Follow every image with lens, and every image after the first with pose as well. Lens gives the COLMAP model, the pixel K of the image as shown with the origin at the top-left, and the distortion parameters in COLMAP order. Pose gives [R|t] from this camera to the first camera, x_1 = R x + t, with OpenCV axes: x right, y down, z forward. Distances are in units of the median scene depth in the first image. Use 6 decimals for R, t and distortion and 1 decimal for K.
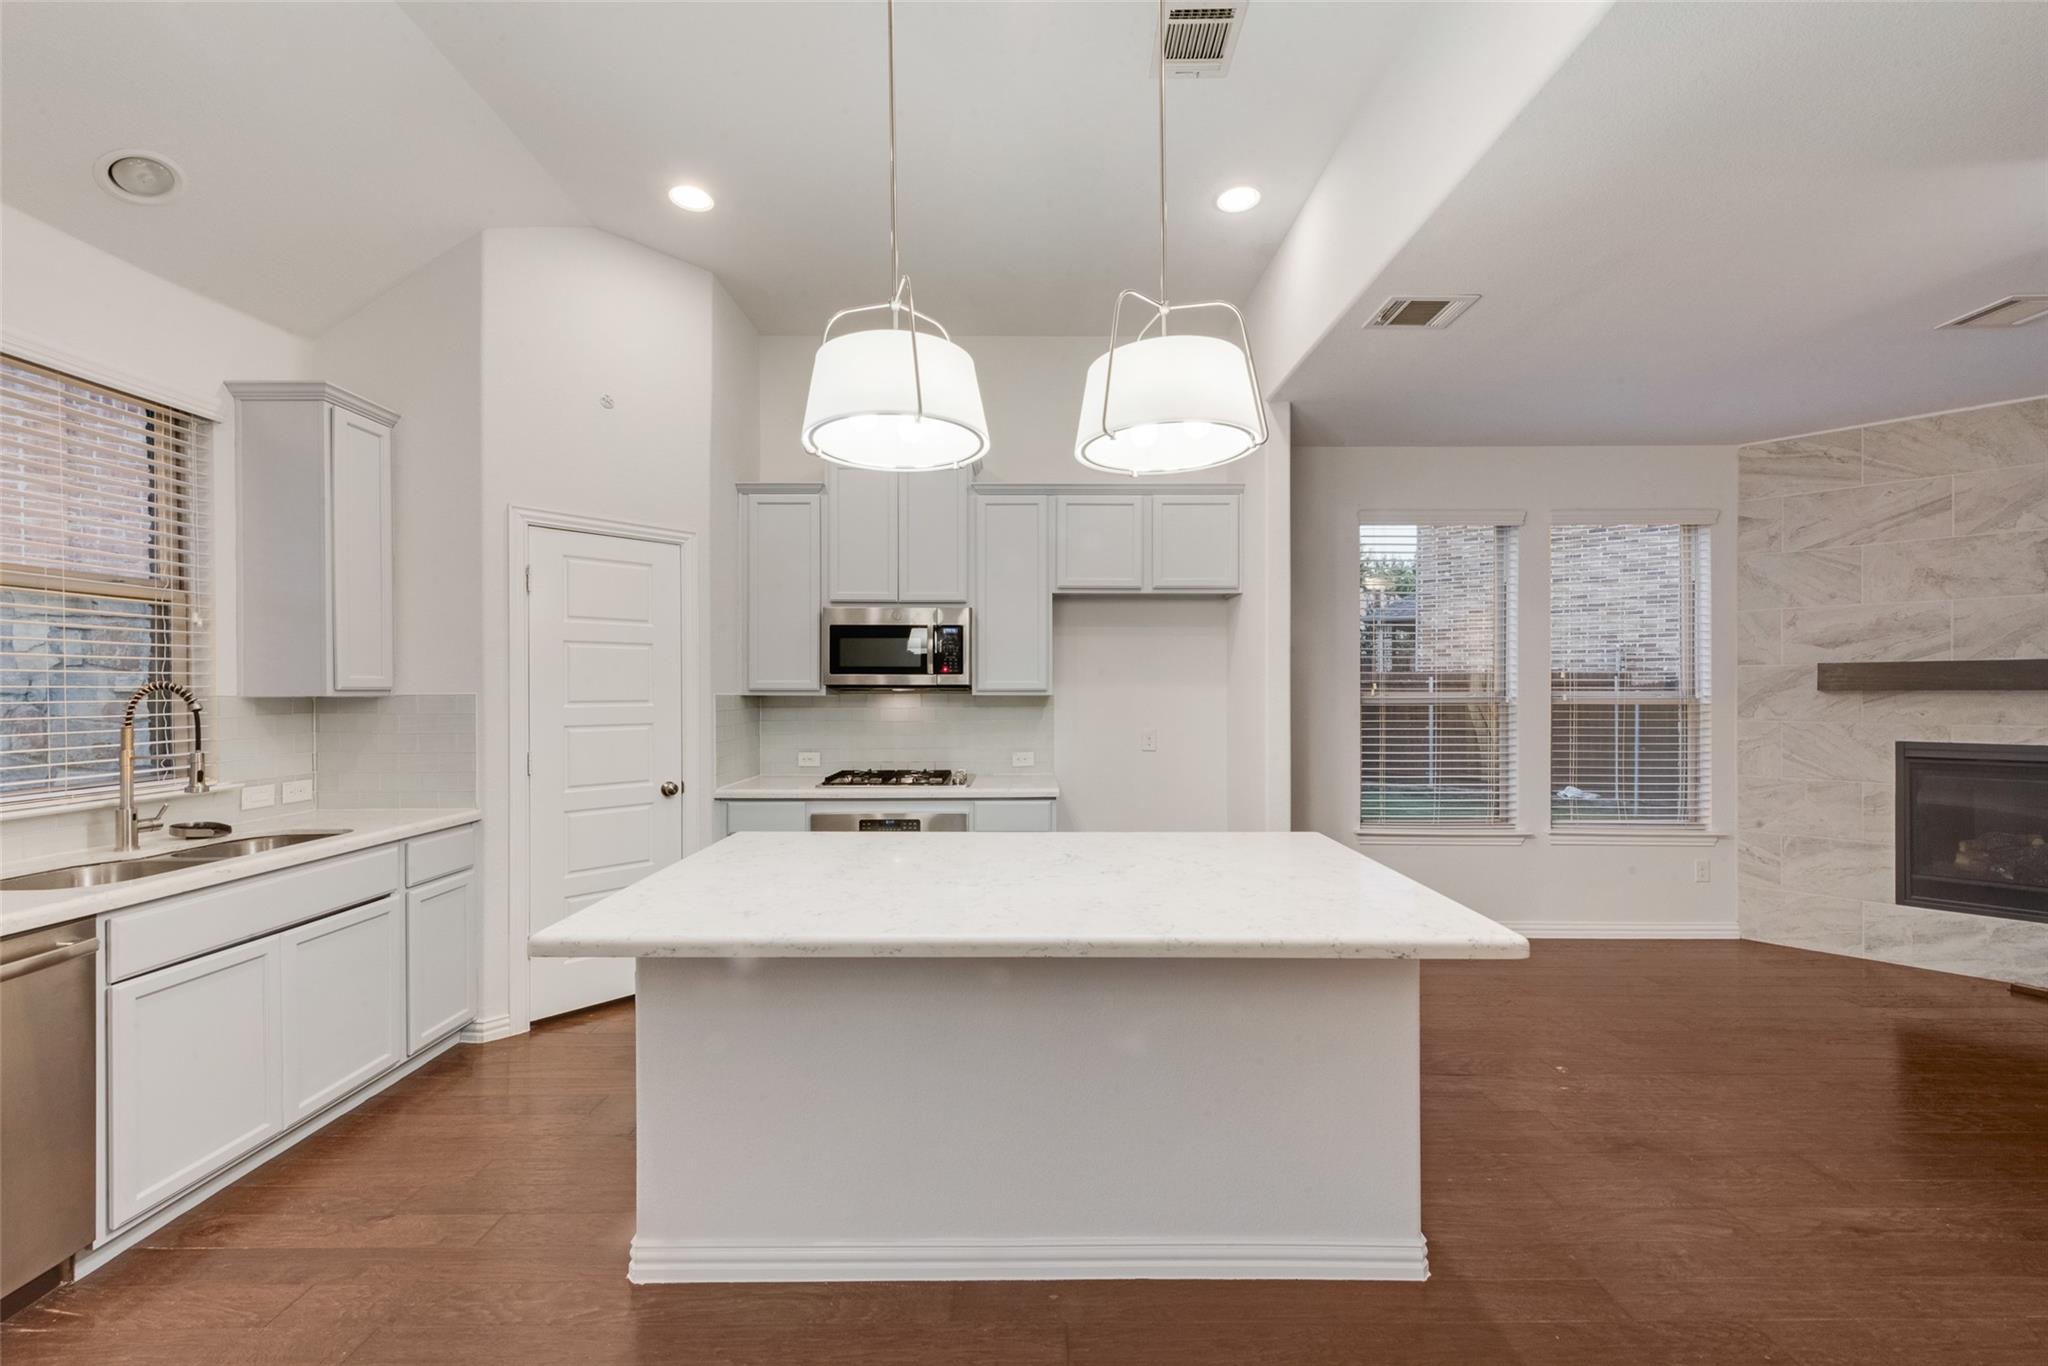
lens RADIAL K [[807.4, 0, 1023.2], [0, 807.4, 691.0], [0, 0, 1]] dist [0.010857, -0.002346]
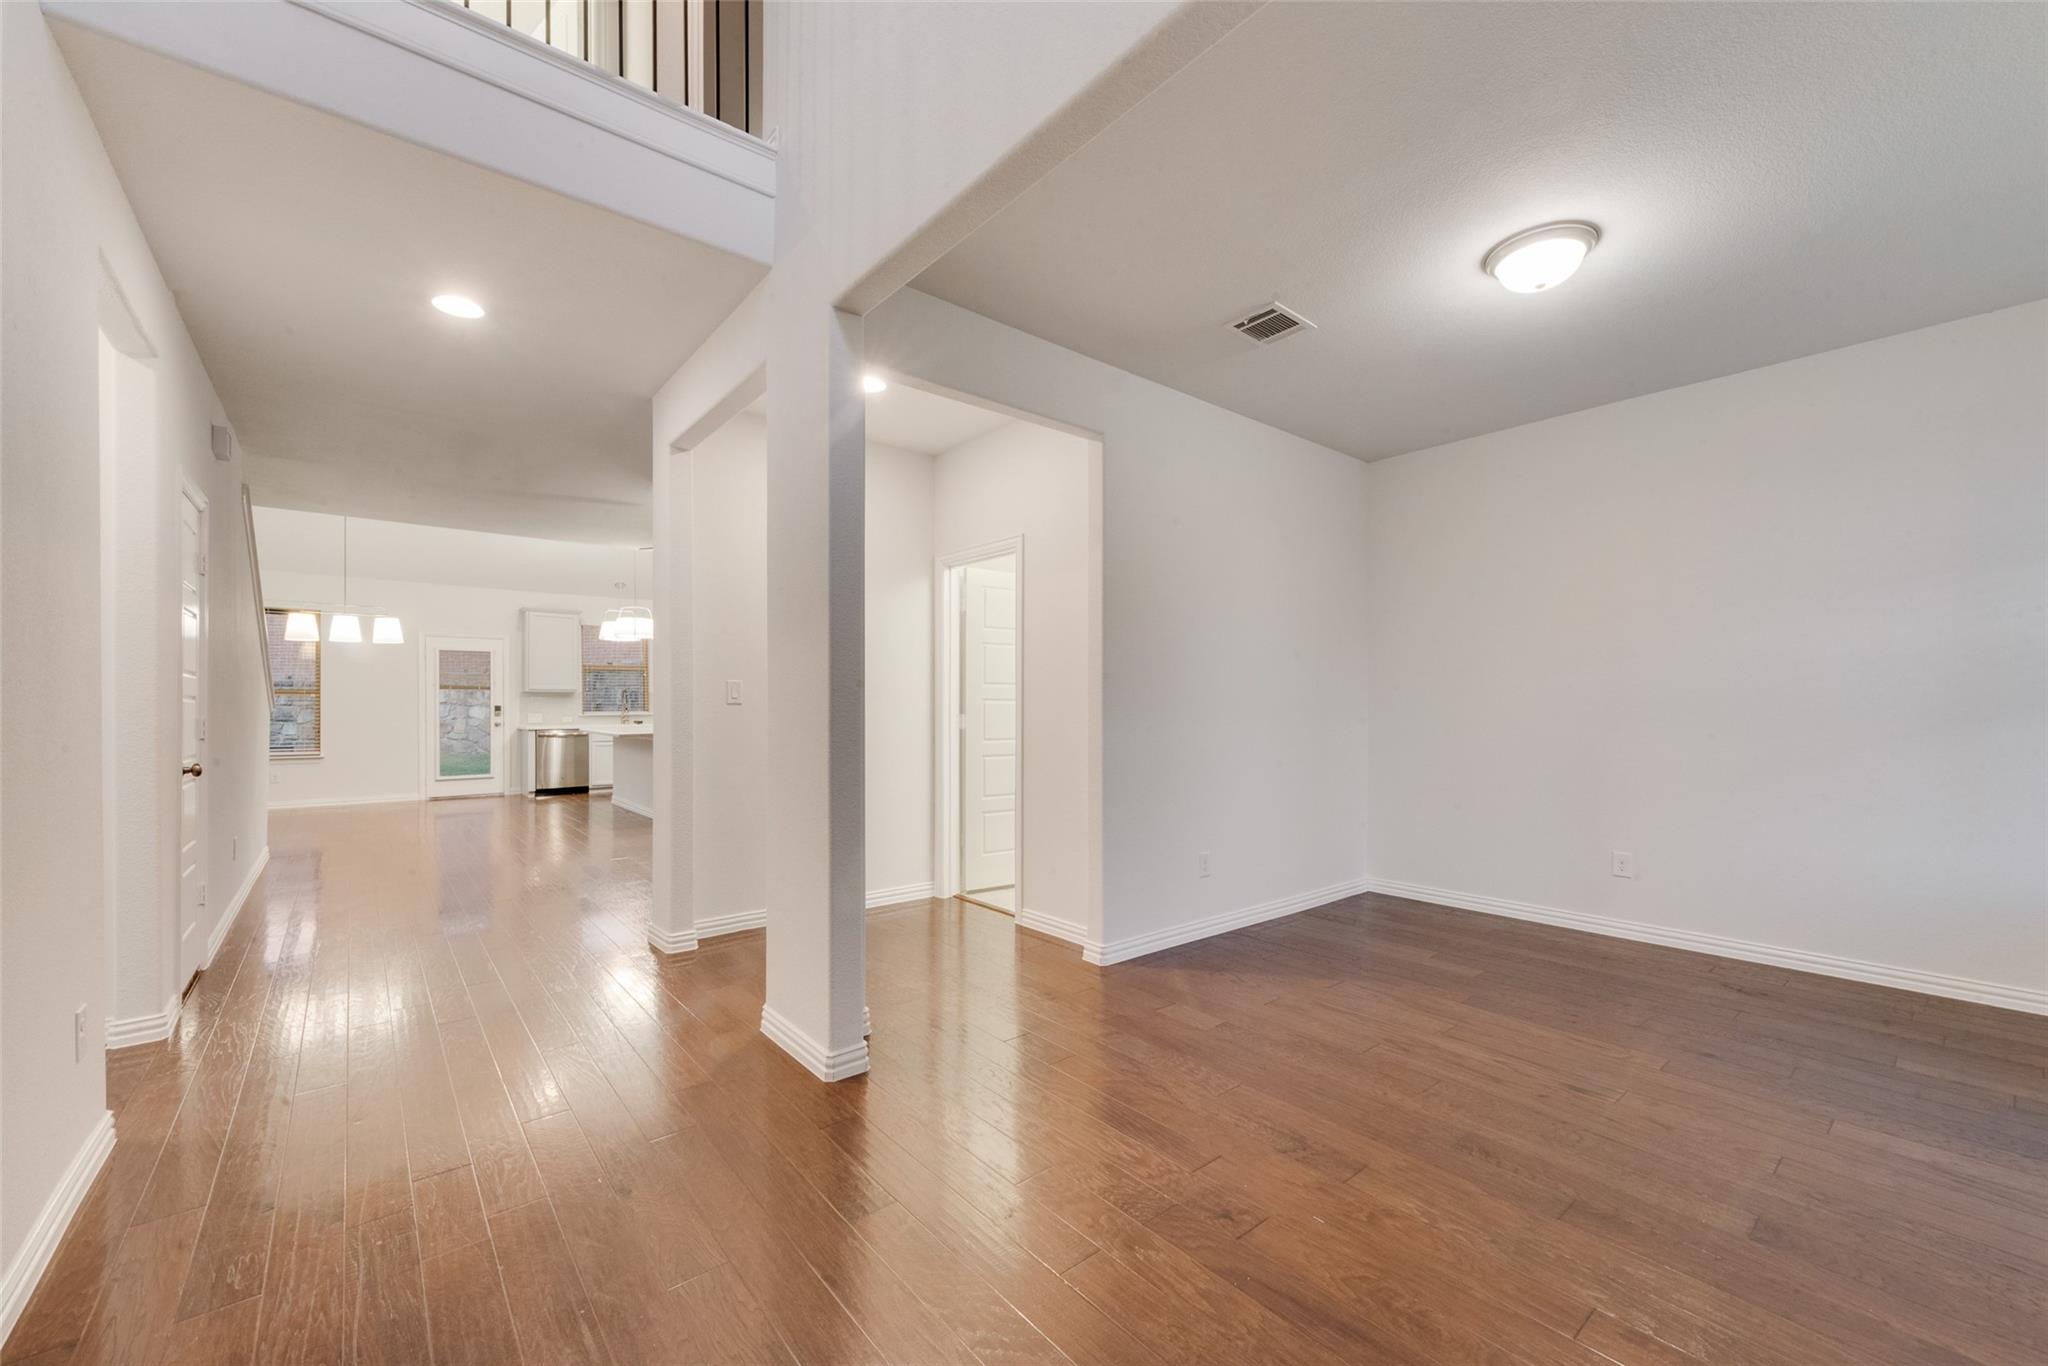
lens RADIAL K [[807.4, 0, 1032.0], [0, 807.4, 704.3], [0, 0, 1]] dist [0.010857, -0.002346]
pose [[0.637194, 0.000909, -0.770703, 2.570203], [-0.001854, 0.999998, -0.000354, 0.046791], [0.770701, 0.001655, 0.637195, -0.112288]]
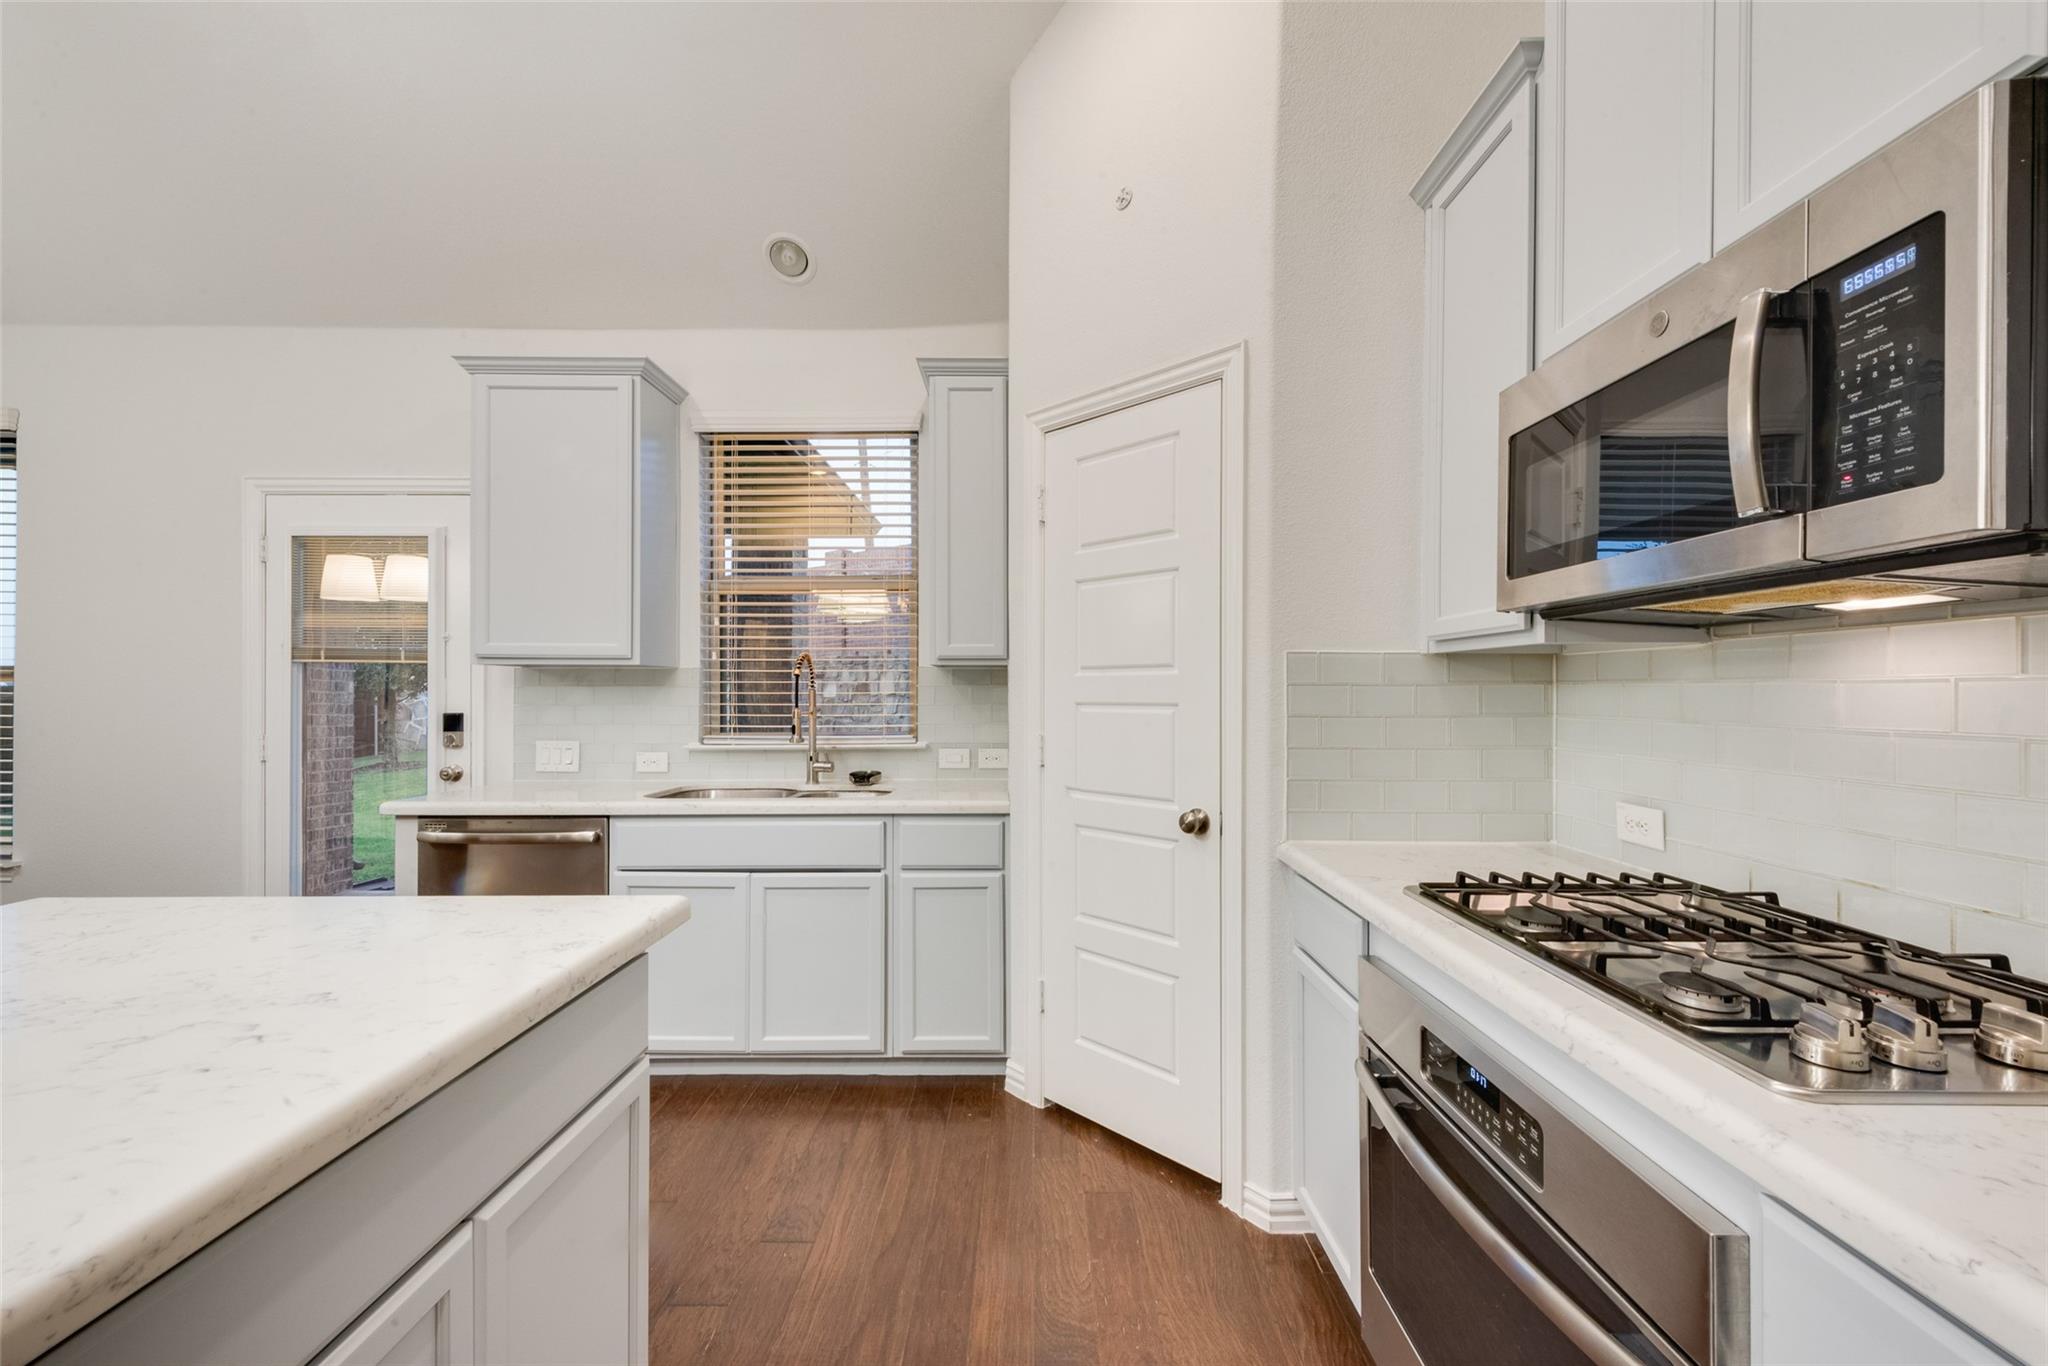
lens RADIAL K [[807.4, 0, 1024.6], [0, 807.4, 689.9], [0, 0, 1]] dist [0.010857, -0.002346]
pose [[-0.005980, -0.000821, -0.999982, 0.116396], [-0.002236, 0.999997, -0.000807, 0.028810], [0.999980, 0.002231, -0.005982, 0.843398]]
